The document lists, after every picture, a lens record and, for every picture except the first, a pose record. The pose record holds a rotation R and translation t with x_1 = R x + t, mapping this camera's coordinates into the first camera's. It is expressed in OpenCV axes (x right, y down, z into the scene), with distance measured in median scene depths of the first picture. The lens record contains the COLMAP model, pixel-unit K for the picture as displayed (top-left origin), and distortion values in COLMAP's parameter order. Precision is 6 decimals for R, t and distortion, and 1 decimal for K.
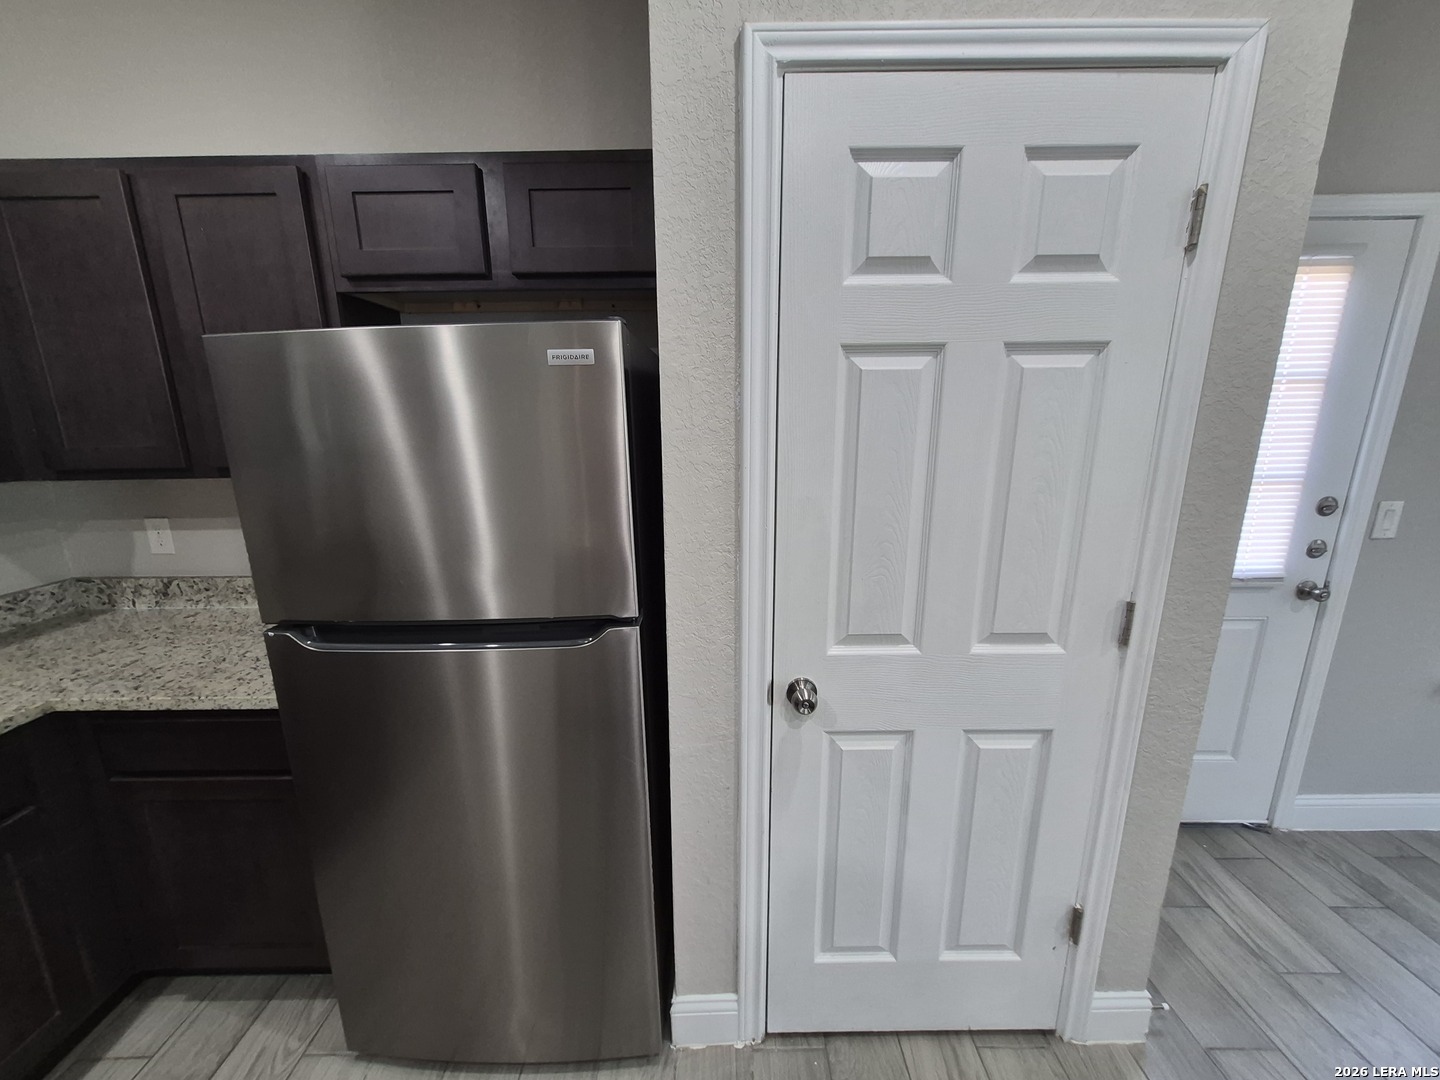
lens RADIAL K [[564.1, 0, 719.3], [0, 564.1, 547.2], [0, 0, 1]] dist [0.004297, 0.000235]
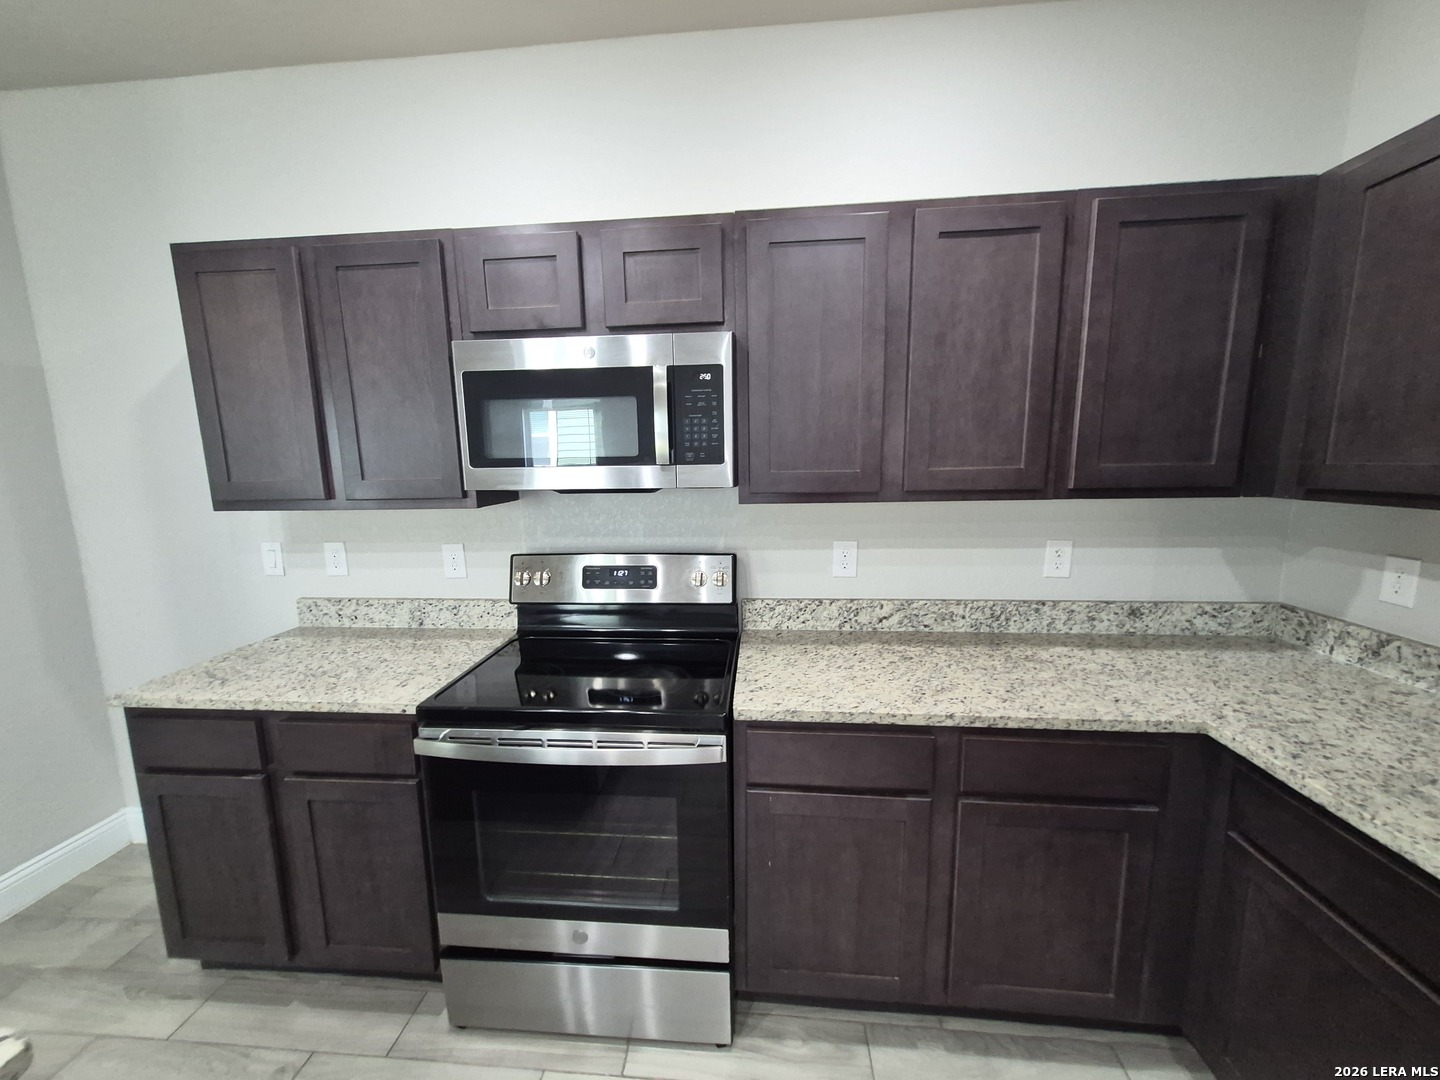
lens RADIAL K [[564.1, 0, 699.5], [0, 564.1, 536.9], [0, 0, 1]] dist [0.004297, 0.000235]
pose [[-0.108580, 0.147275, -0.983118, -0.168421], [-0.202839, 0.964876, 0.166945, -0.017812], [0.973174, 0.217541, -0.074893, 0.149465]]
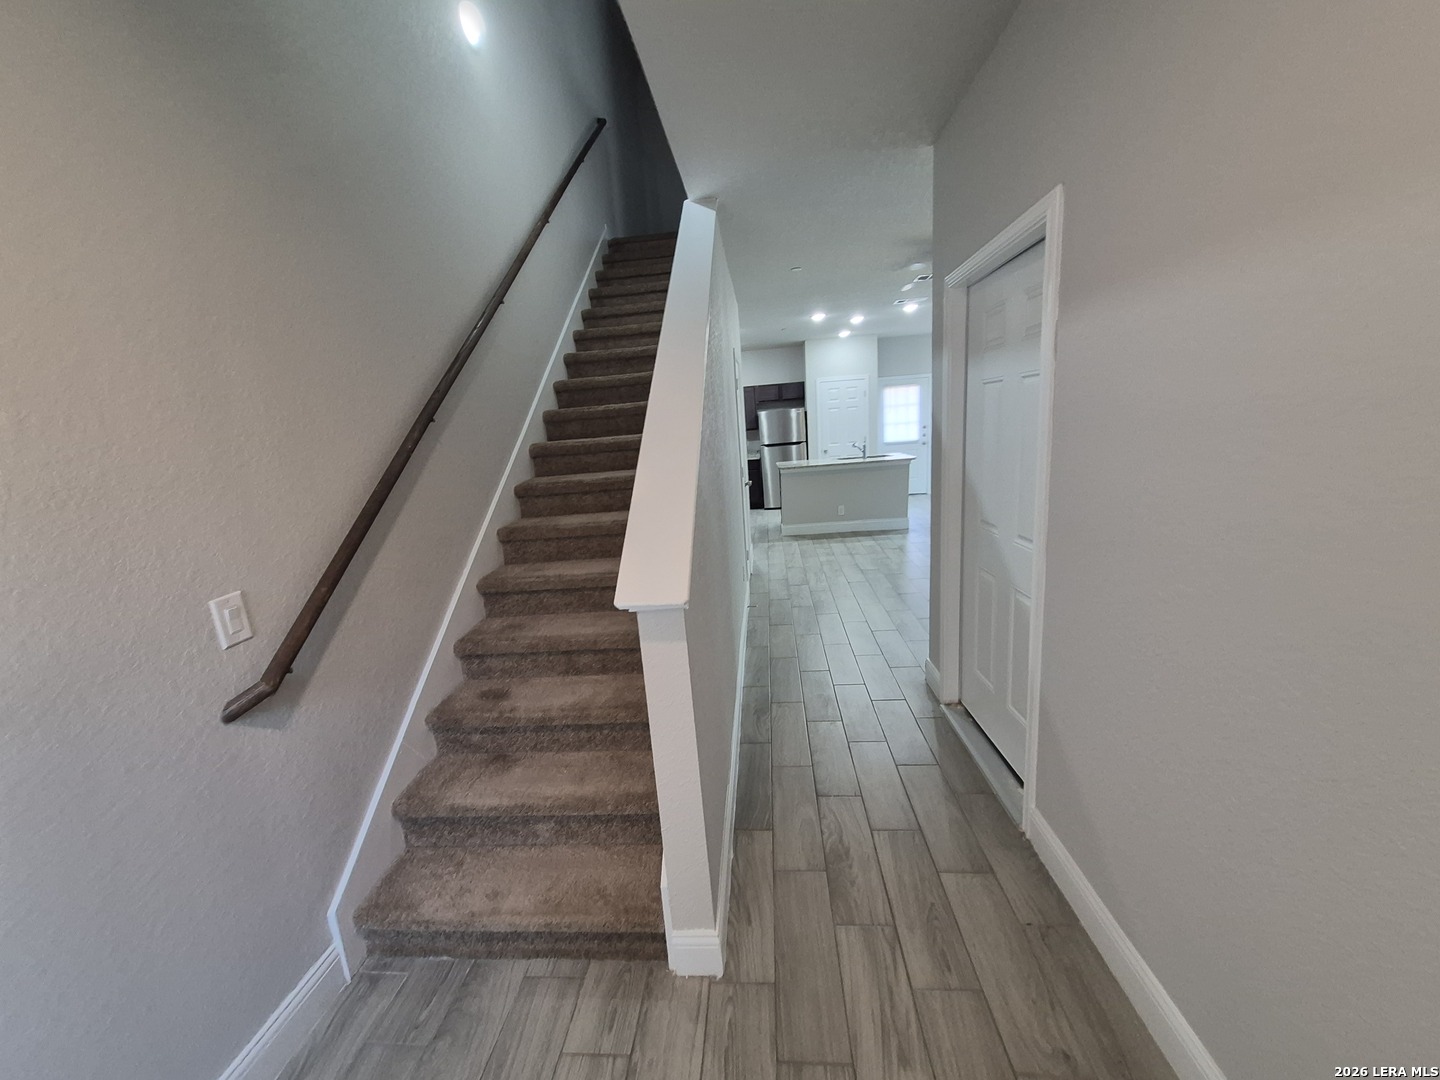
lens RADIAL K [[564.1, 0, 714.9], [0, 564.1, 550.0], [0, 0, 1]] dist [0.004297, 0.000235]
pose [[0.994029, -0.035880, -0.103050, -0.562566], [0.035966, 0.999352, -0.001026, 1.421547], [0.103020, -0.002686, 0.994676, -6.266198]]
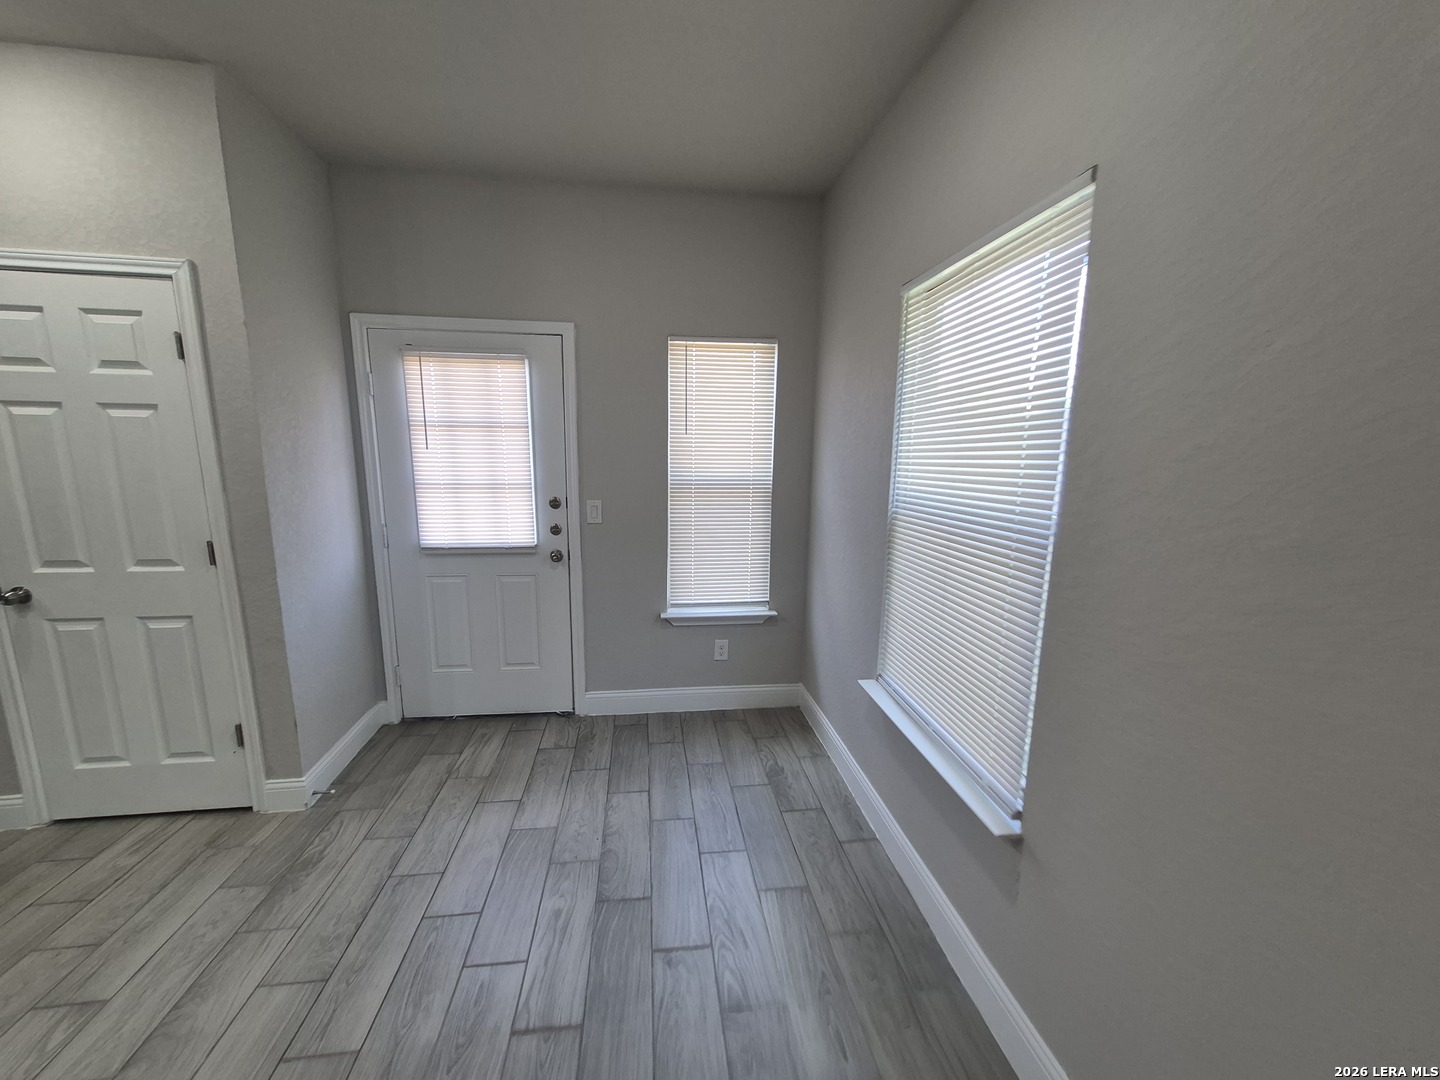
lens RADIAL K [[564.1, 0, 714.0], [0, 564.1, 546.1], [0, 0, 1]] dist [0.004297, 0.000235]
pose [[0.992363, -0.000238, 0.123349, 1.796223], [0.006033, 0.998895, -0.046608, 0.176114], [-0.123202, 0.046996, 0.991268, -0.883323]]
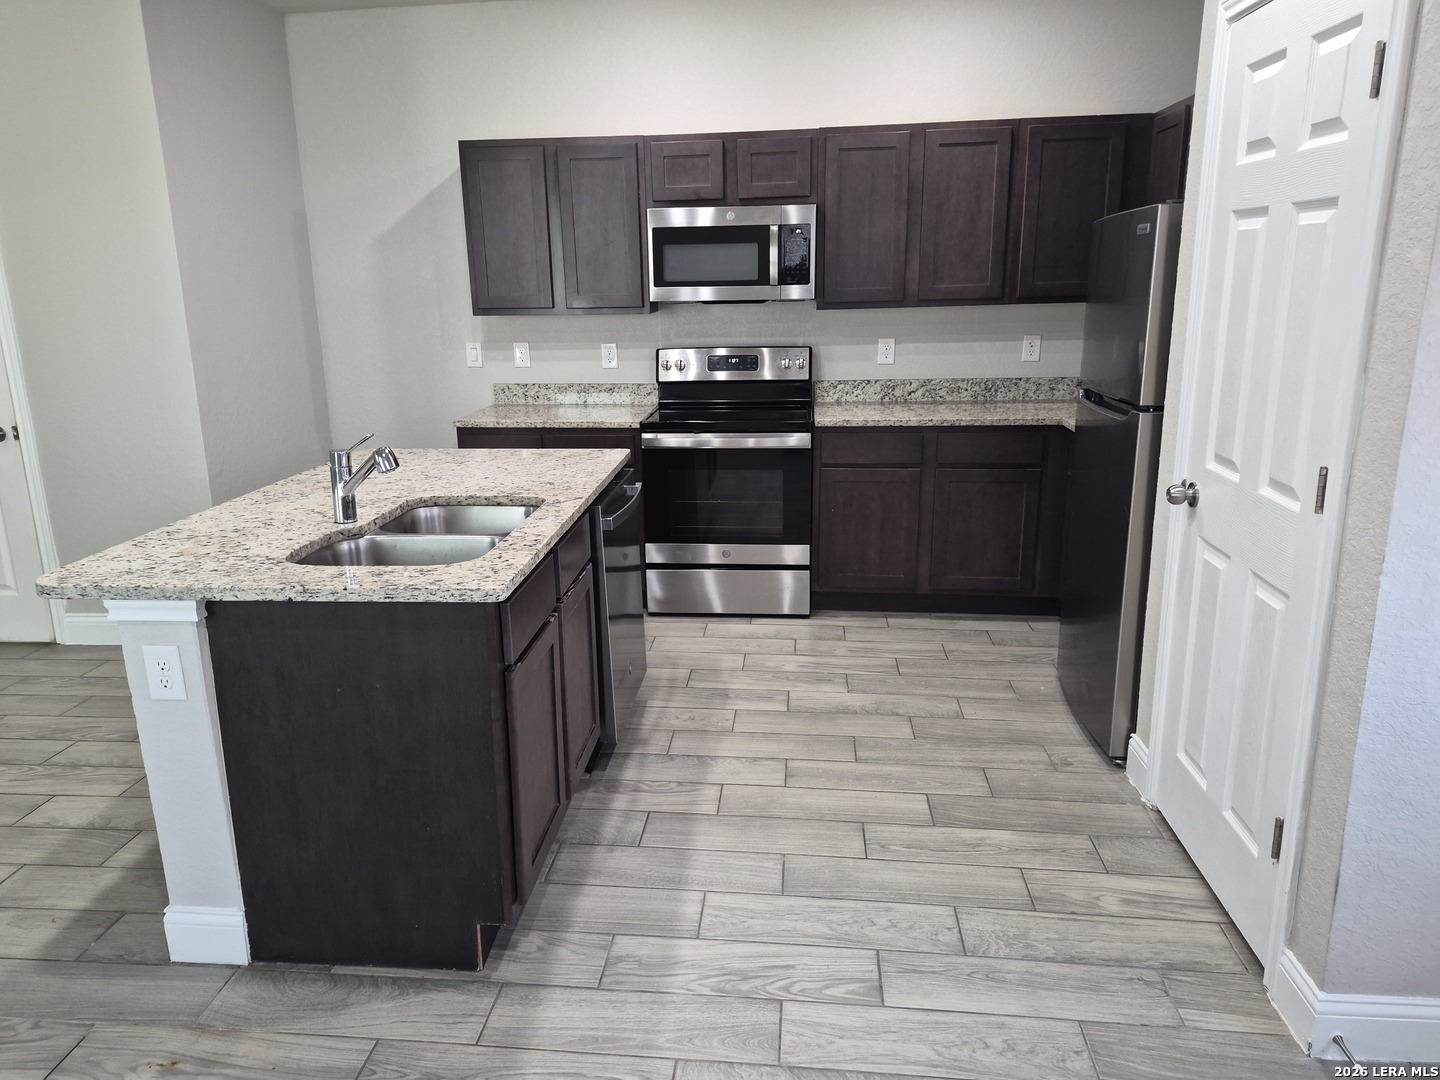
lens RADIAL K [[998.1, 0, 685.3], [0, 998.1, 525.1], [0, 0, 1]] dist [0.073367, -0.073429]
pose [[-0.118879, 0.251968, -0.960406, 2.100895], [-0.200192, 0.941318, 0.271740, -0.049422], [0.972518, 0.224570, -0.061461, 0.067936]]
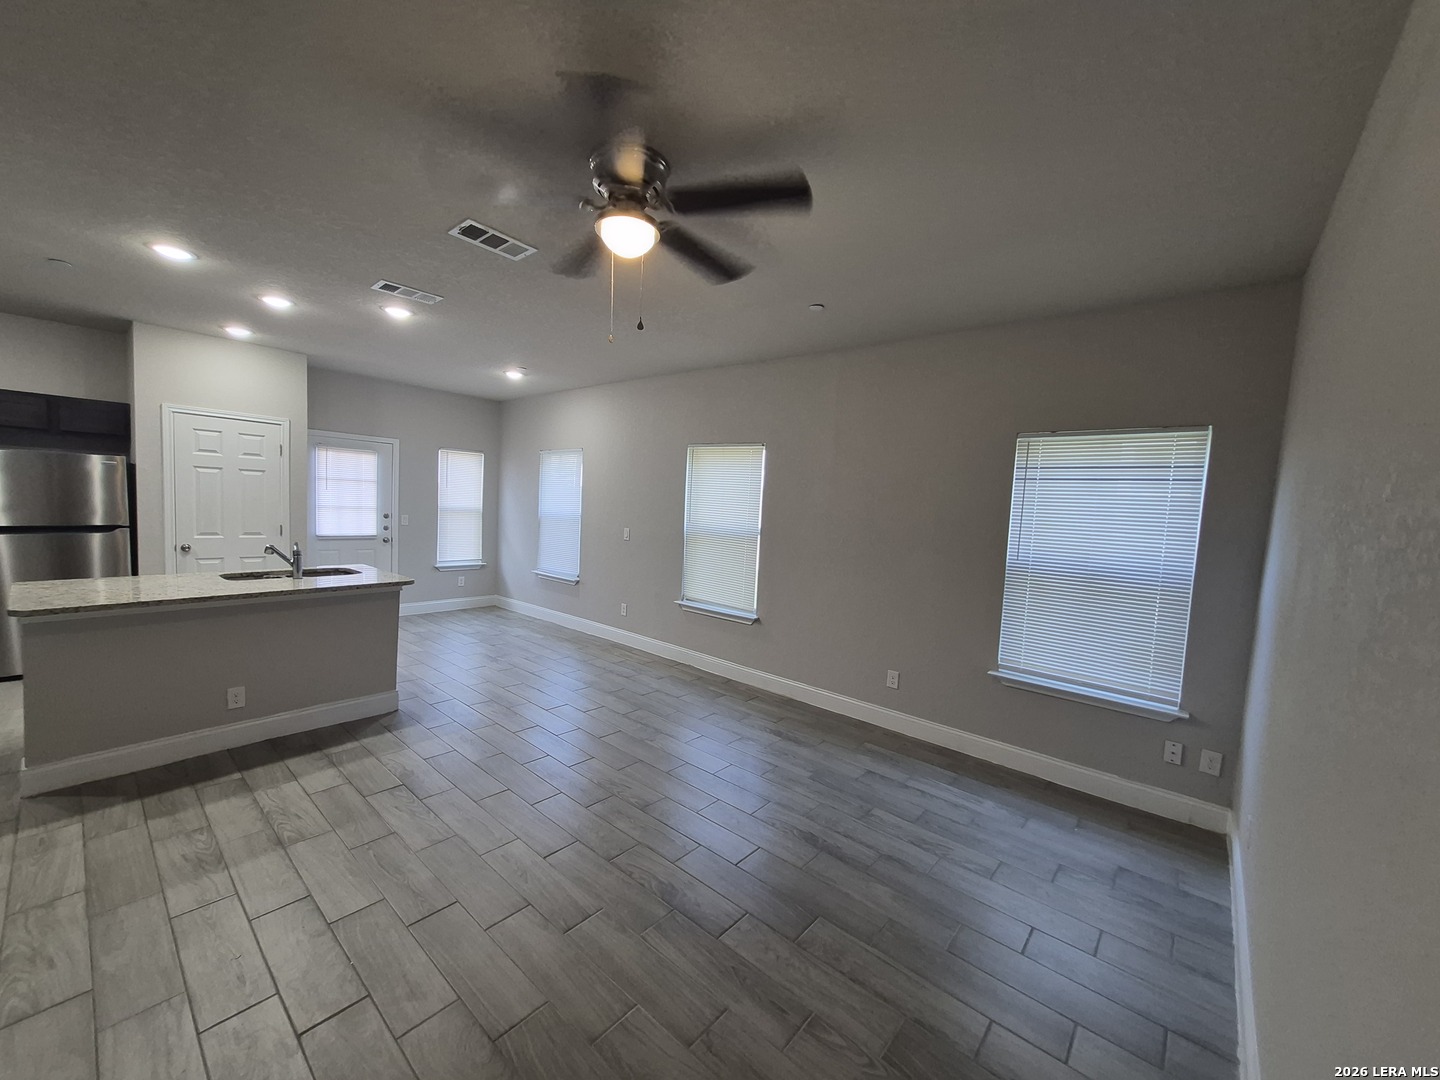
lens RADIAL K [[564.1, 0, 714.3], [0, 564.1, 547.8], [0, 0, 1]] dist [0.004297, 0.000235]
pose [[0.657958, -0.012835, 0.752945, -0.367052], [0.108138, 0.991102, -0.077602, 0.865197], [-0.745250, 0.132481, 0.653492, -3.930111]]
